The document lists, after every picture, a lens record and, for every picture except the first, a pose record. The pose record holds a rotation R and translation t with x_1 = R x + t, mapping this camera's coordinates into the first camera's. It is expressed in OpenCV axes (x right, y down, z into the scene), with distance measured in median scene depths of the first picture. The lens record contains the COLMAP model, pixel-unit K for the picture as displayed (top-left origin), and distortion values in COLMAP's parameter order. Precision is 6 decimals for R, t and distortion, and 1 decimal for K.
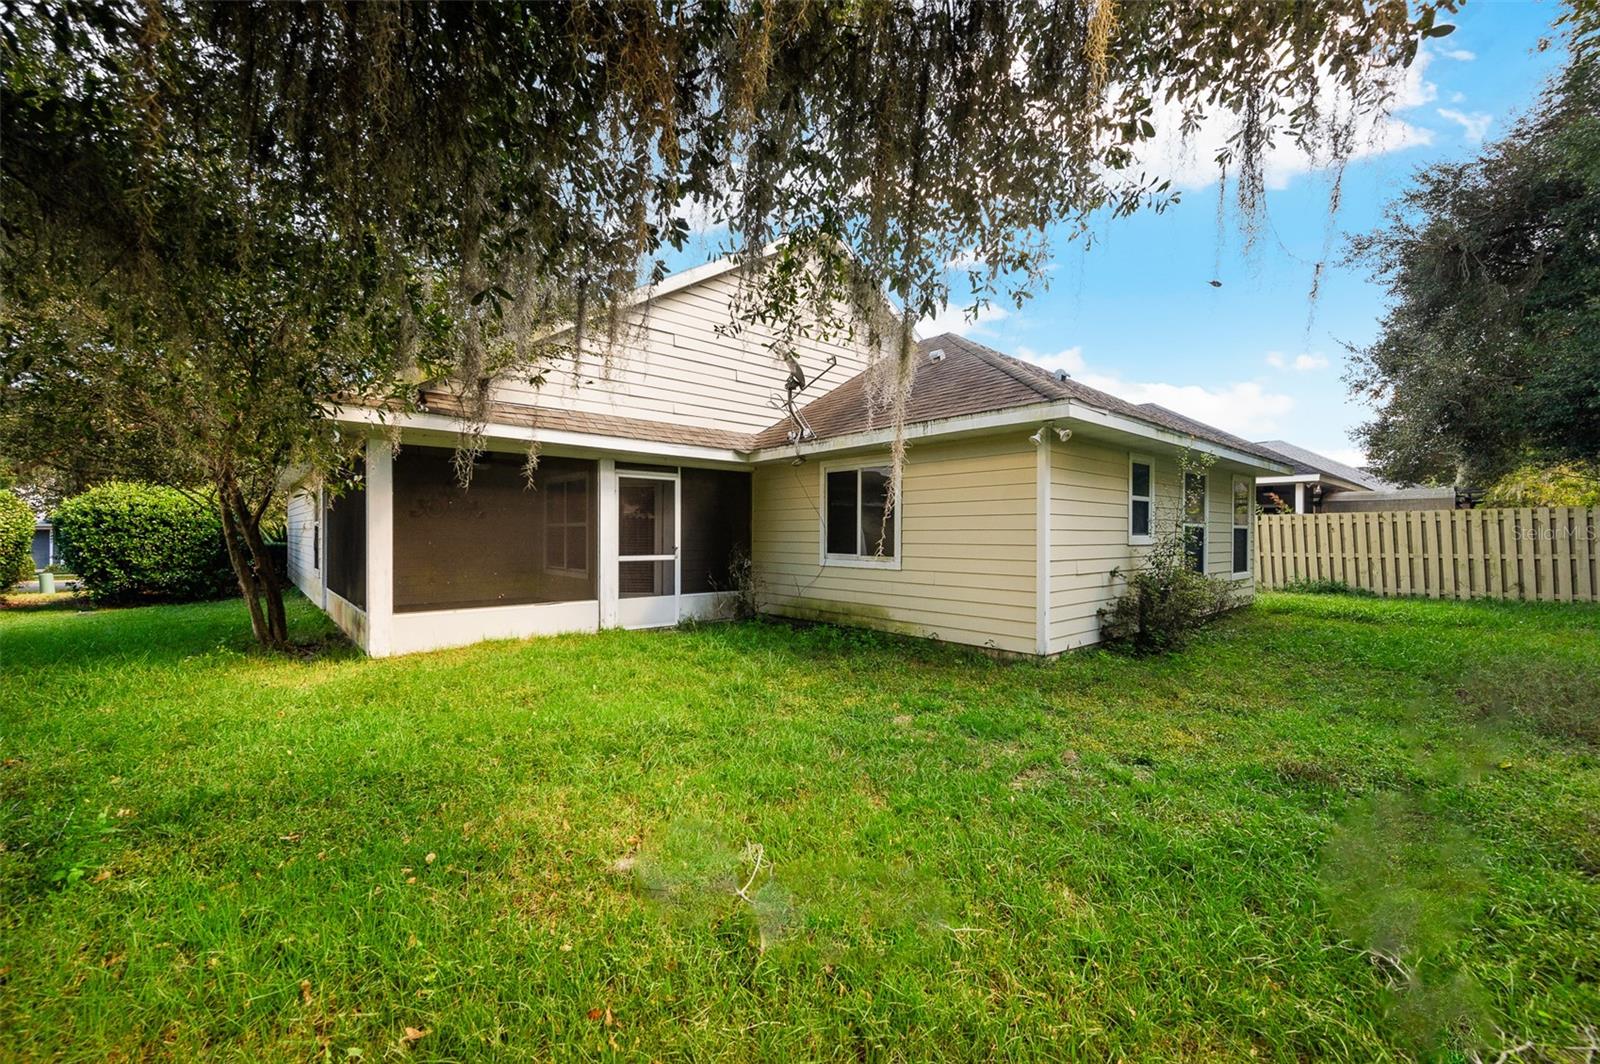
lens RADIAL K [[636.3, 0, 810.1], [0, 636.3, 540.4], [0, 0, 1]] dist [-0.001498, -0.000259]
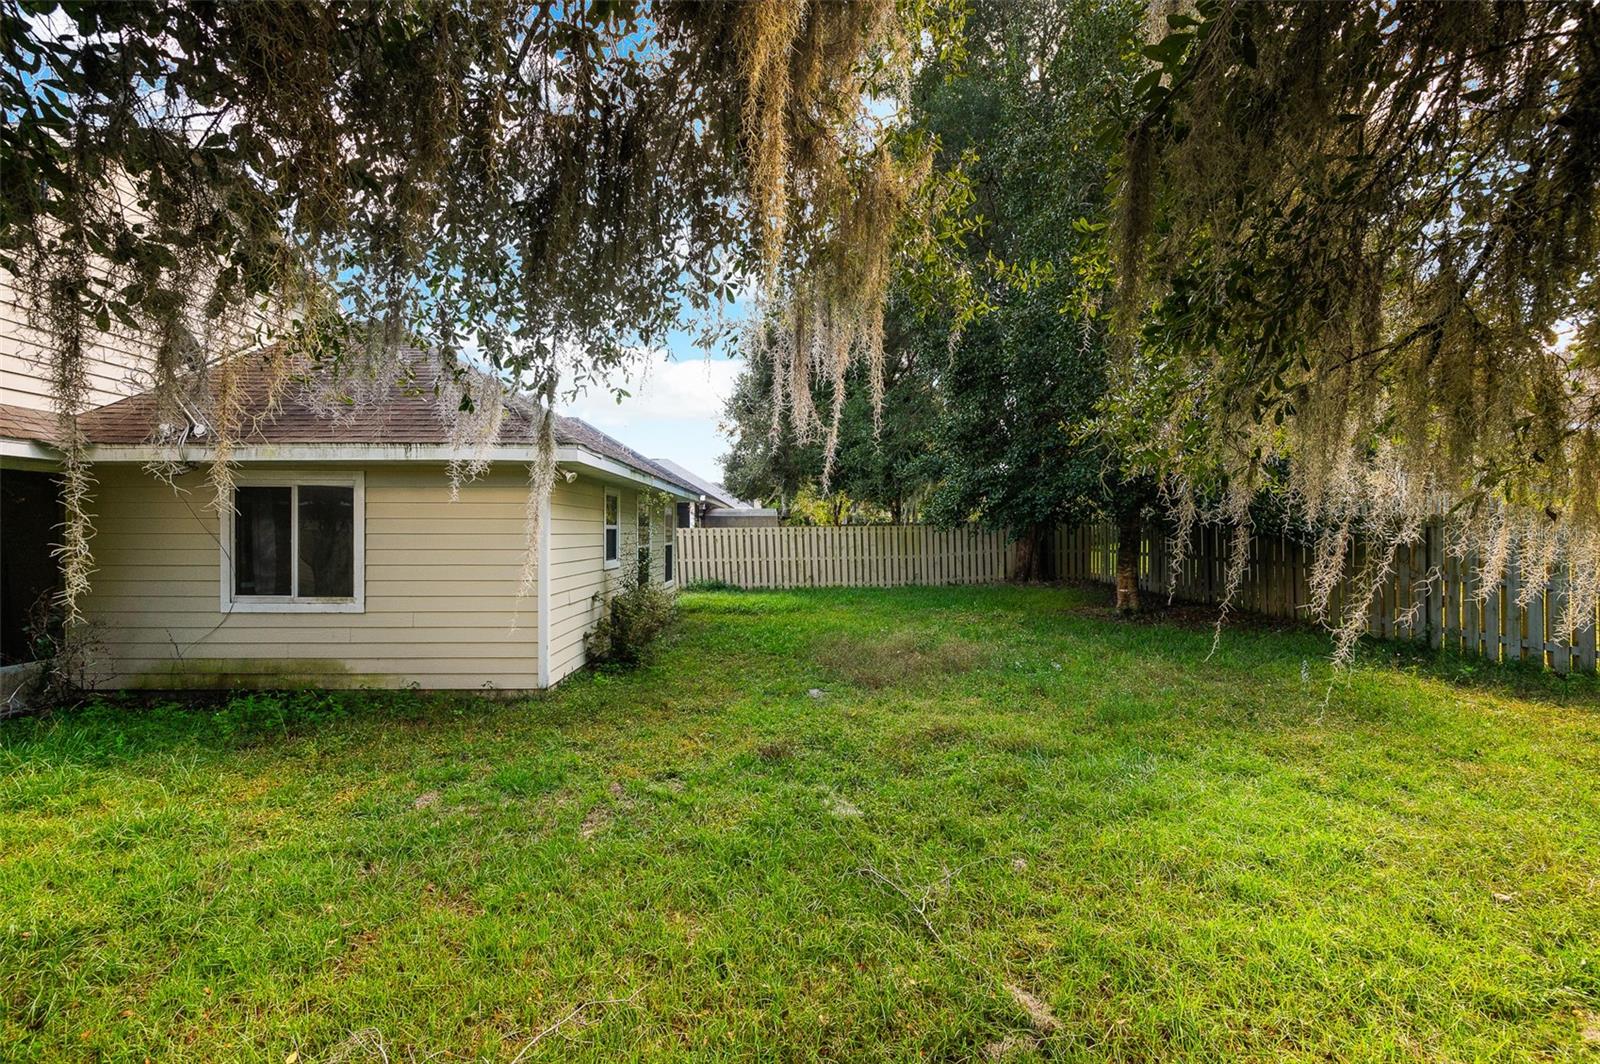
lens RADIAL K [[636.3, 0, 810.1], [0, 636.3, 540.4], [0, 0, 1]] dist [-0.001498, -0.000259]
pose [[0.647177, -0.003873, 0.762330, -0.120297], [0.000452, 0.999989, 0.004697, -0.054643], [-0.762340, -0.002696, 0.647171, 0.016064]]
